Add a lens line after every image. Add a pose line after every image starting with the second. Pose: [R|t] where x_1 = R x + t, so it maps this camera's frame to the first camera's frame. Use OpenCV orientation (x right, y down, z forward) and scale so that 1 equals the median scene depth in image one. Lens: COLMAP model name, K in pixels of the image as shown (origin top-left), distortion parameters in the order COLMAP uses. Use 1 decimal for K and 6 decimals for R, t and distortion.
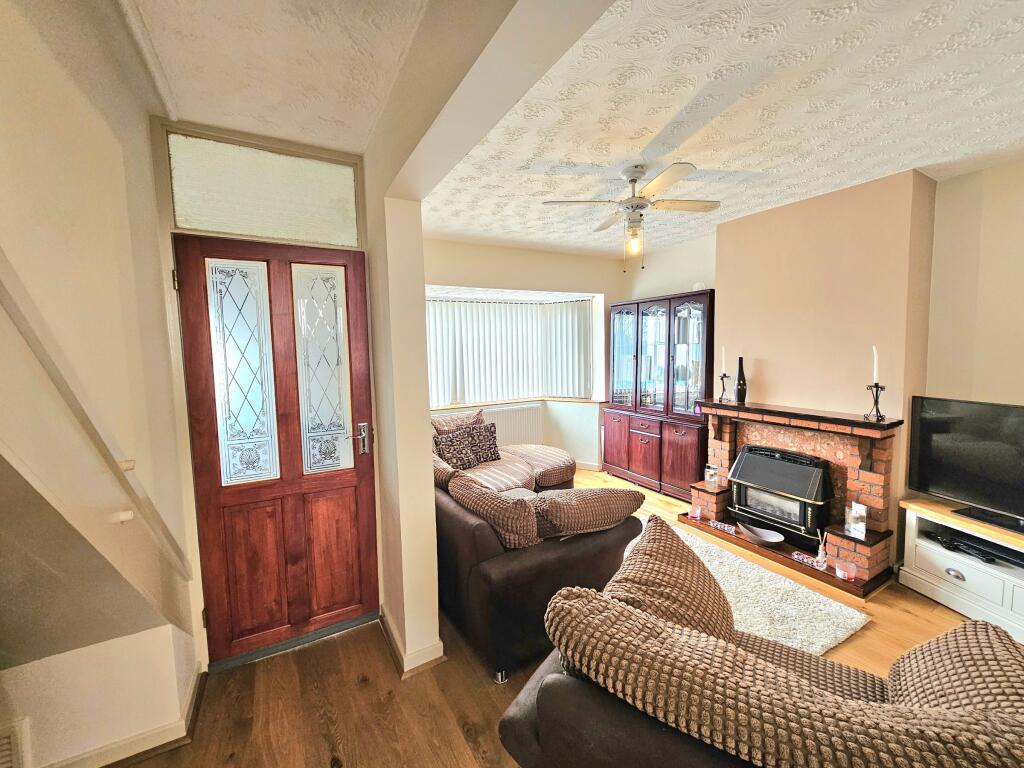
lens RADIAL K [[416.3, 0, 510.8], [0, 416.3, 377.9], [0, 0, 1]] dist [0.001863, 0.000276]
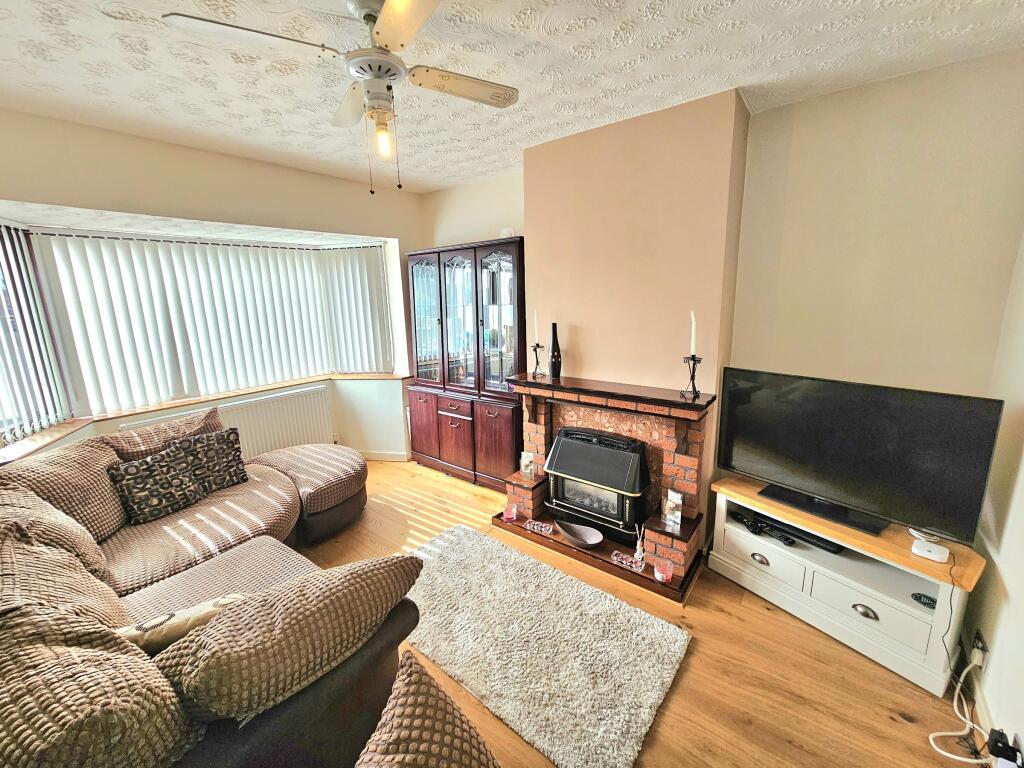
lens RADIAL K [[416.3, 0, 509.7], [0, 416.3, 382.6], [0, 0, 1]] dist [0.001863, 0.000276]
pose [[0.925033, -0.083846, 0.370517, 0.159565], [0.037368, 0.990692, 0.130897, -0.045090], [-0.378044, -0.107238, 0.919556, 0.271257]]
